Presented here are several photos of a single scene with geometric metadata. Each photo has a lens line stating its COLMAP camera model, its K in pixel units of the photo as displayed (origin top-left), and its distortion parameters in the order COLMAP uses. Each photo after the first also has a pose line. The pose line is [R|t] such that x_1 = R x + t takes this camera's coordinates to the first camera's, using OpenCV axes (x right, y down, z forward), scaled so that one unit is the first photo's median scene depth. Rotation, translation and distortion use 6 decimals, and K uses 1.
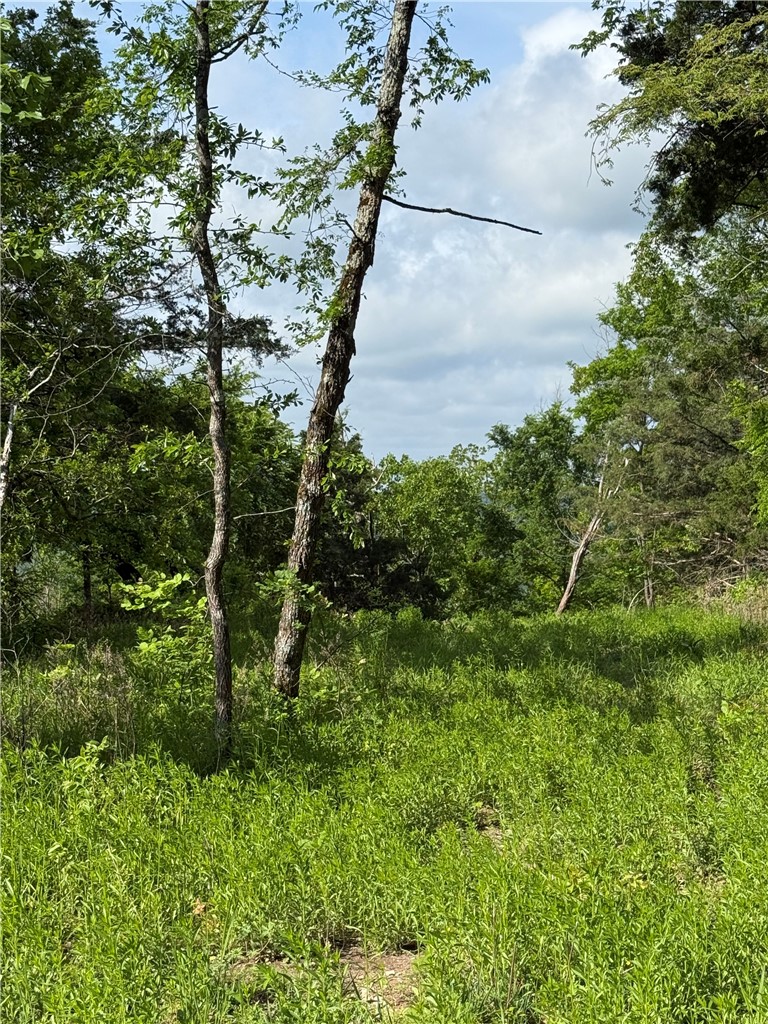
lens RADIAL K [[1723.5, 0, 378.0], [0, 1723.5, 520.0], [0, 0, 1]] dist [0.130607, 0.000000]
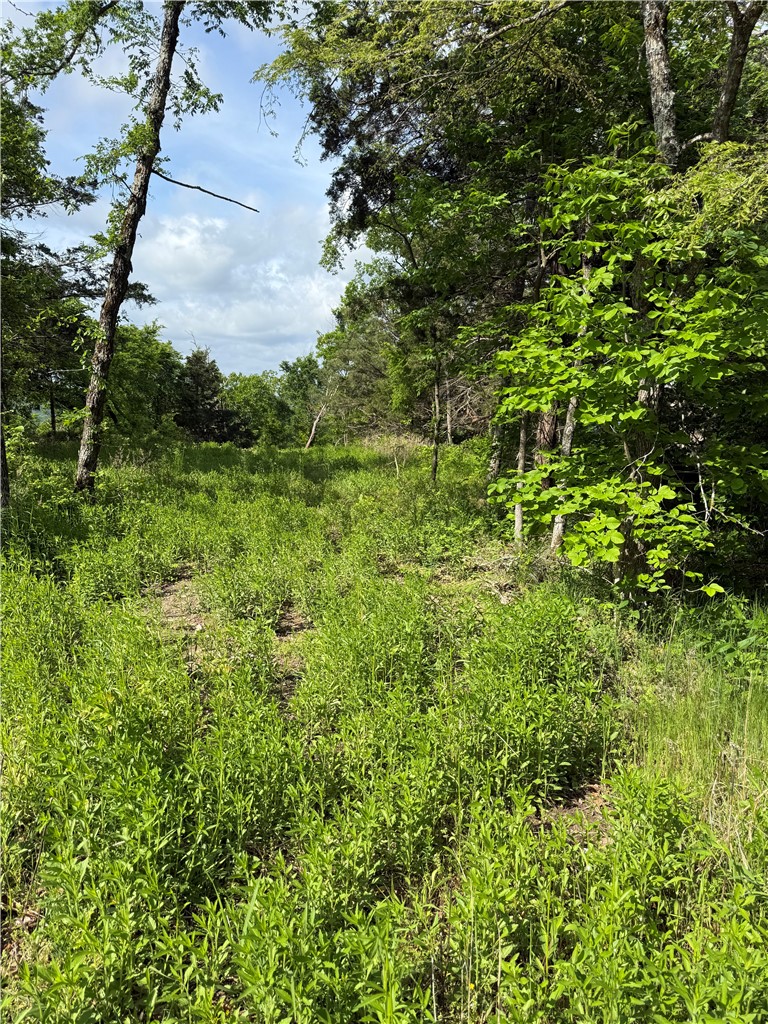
lens RADIAL K [[733.9, 0, 390.7], [0, 733.9, 511.3], [0, 0, 1]] dist [0.024413, -0.021779]
pose [[0.977596, 0.021909, 0.209349, 0.062657], [-0.050682, 0.989808, 0.133085, 0.014300], [-0.204300, -0.140713, 0.968742, 0.207405]]
